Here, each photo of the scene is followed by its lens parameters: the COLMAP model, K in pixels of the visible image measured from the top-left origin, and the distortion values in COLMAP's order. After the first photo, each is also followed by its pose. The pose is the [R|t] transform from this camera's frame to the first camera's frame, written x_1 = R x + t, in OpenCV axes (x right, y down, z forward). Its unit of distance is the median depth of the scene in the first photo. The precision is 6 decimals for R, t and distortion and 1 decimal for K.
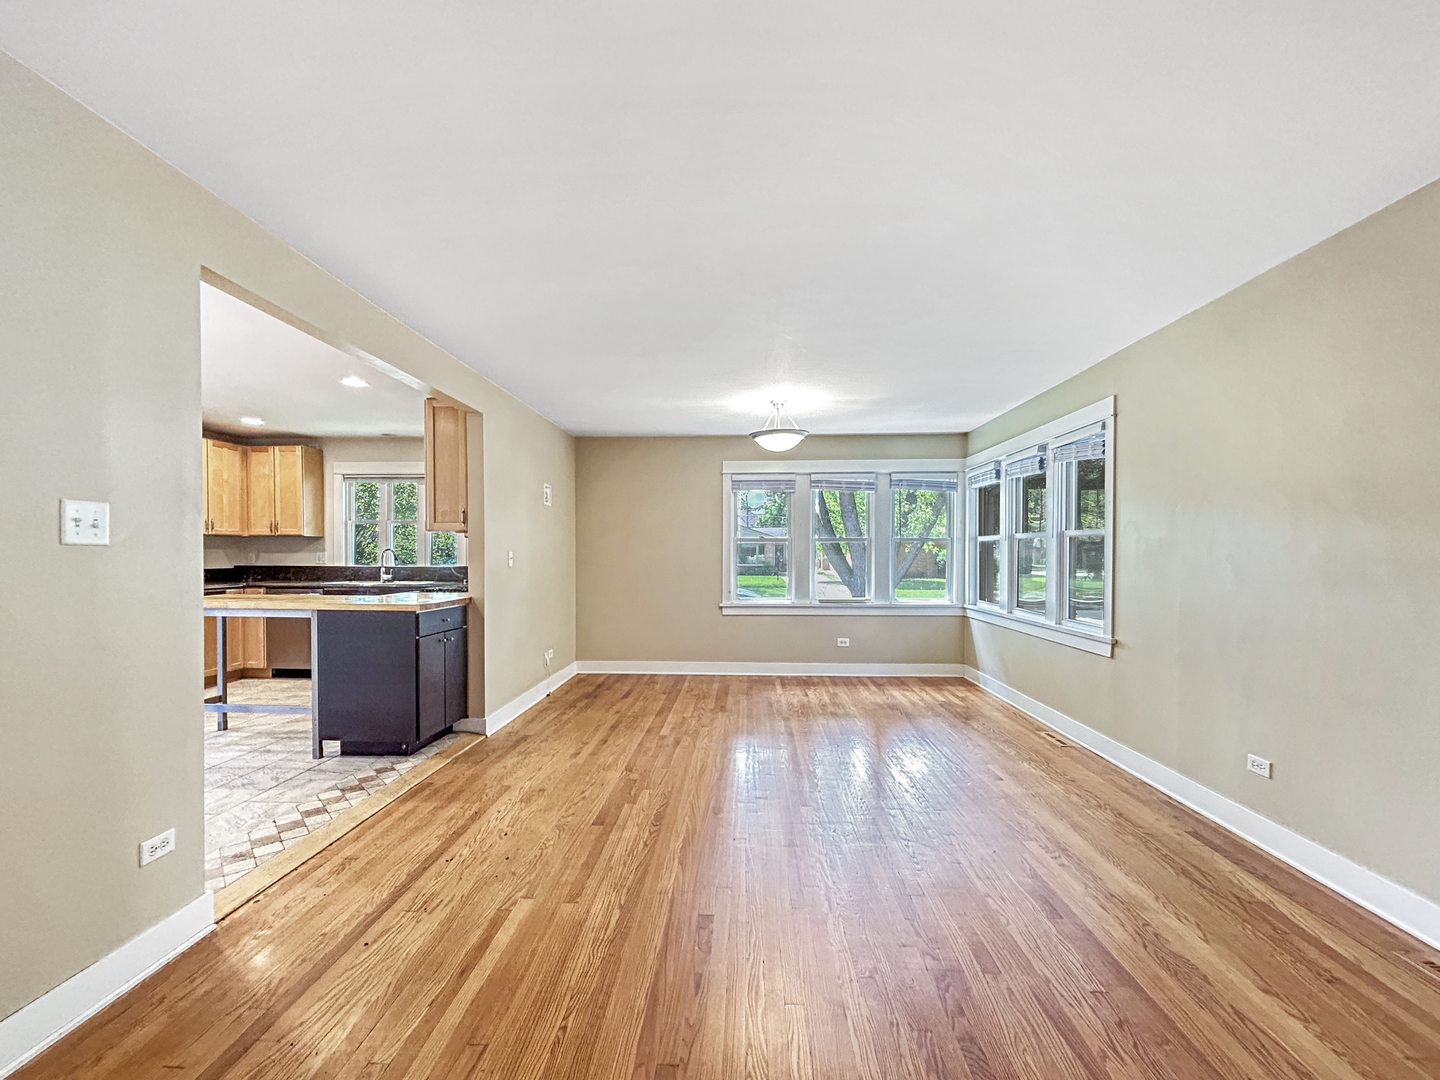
lens RADIAL K [[587.3, 0, 746.9], [0, 587.3, 554.5], [0, 0, 1]] dist [0.000267, 0.000174]
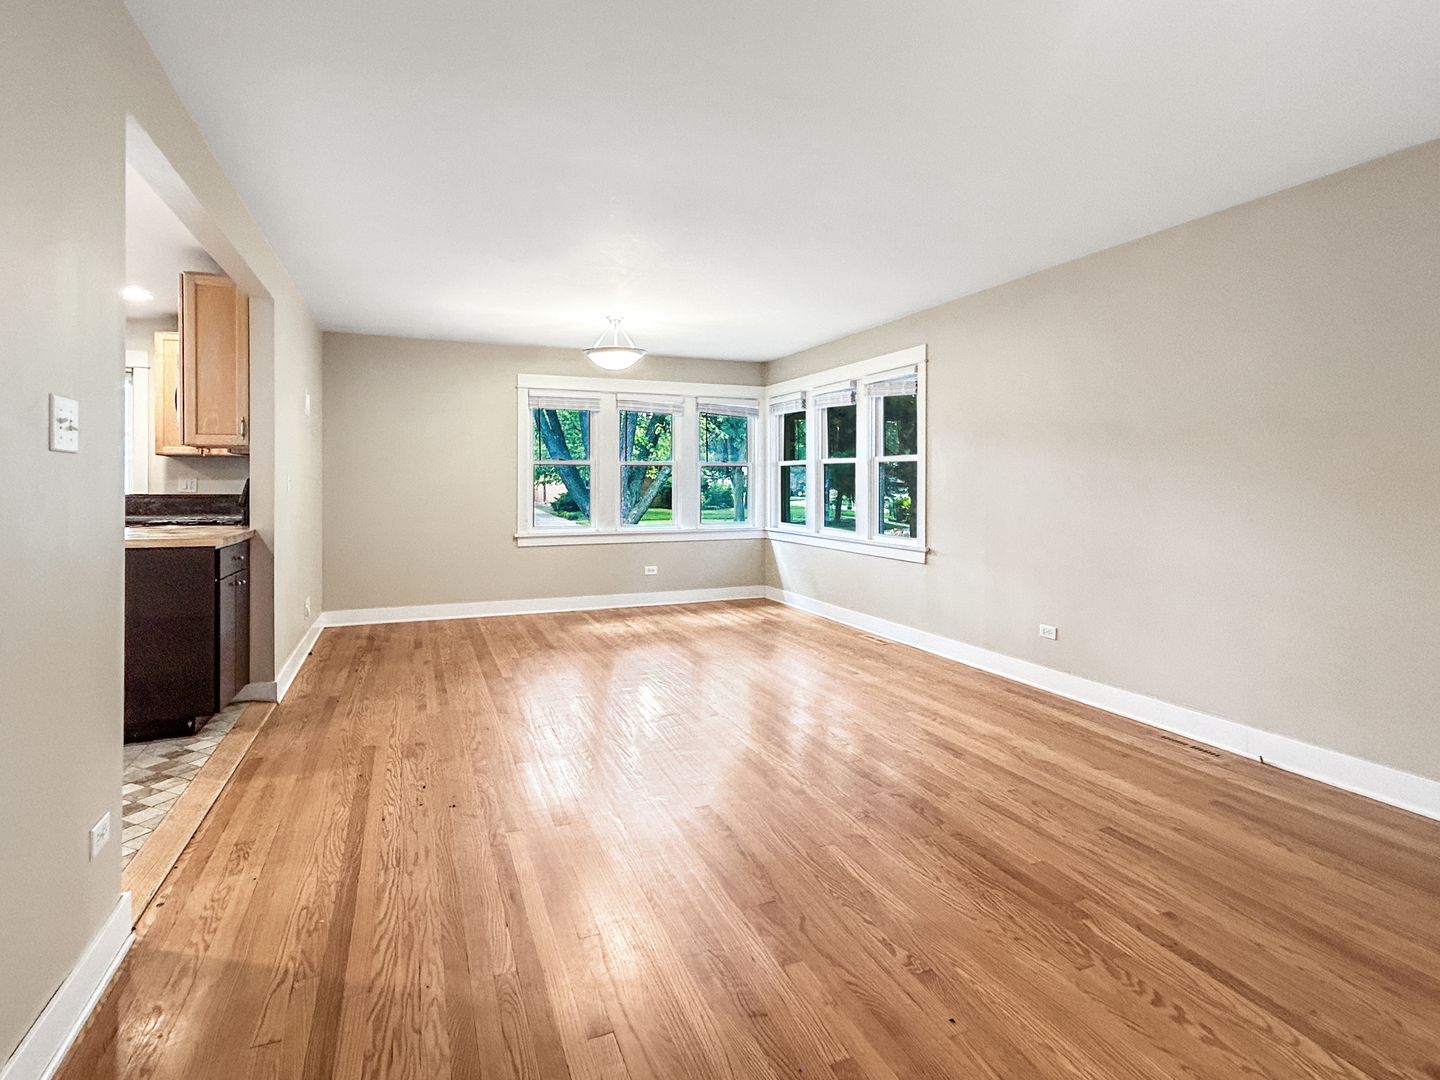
lens RADIAL K [[678.9, 0, 695.7], [0, 678.9, 479.8], [0, 0, 1]] dist [-0.000593, 0.000654]
pose [[0.920547, 0.002285, 0.390625, -0.268377], [-0.000307, 0.999987, -0.005125, 0.009662], [-0.390632, 0.004598, 0.920535, -0.067936]]
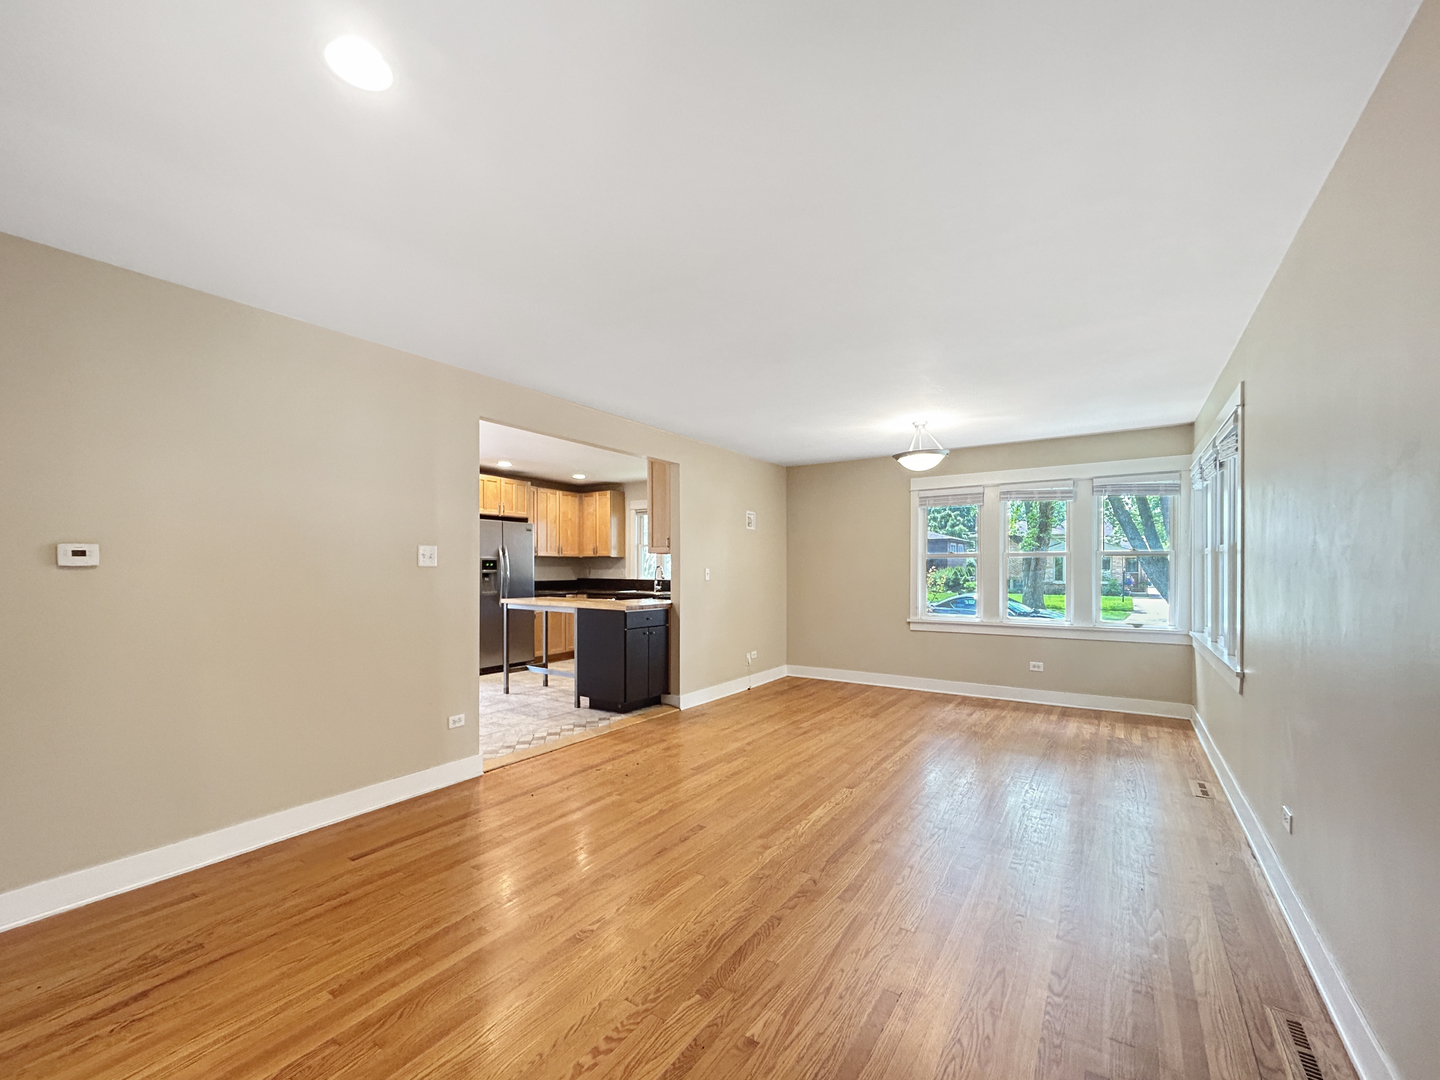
lens RADIAL K [[626.2, 0, 722.0], [0, 626.2, 558.8], [0, 0, 1]] dist [0.000680, 0.000234]
pose [[0.840713, -0.009867, -0.541391, 0.374586], [0.000352, 0.999844, -0.017676, -0.001452], [0.541481, 0.014670, 0.840585, -0.119153]]
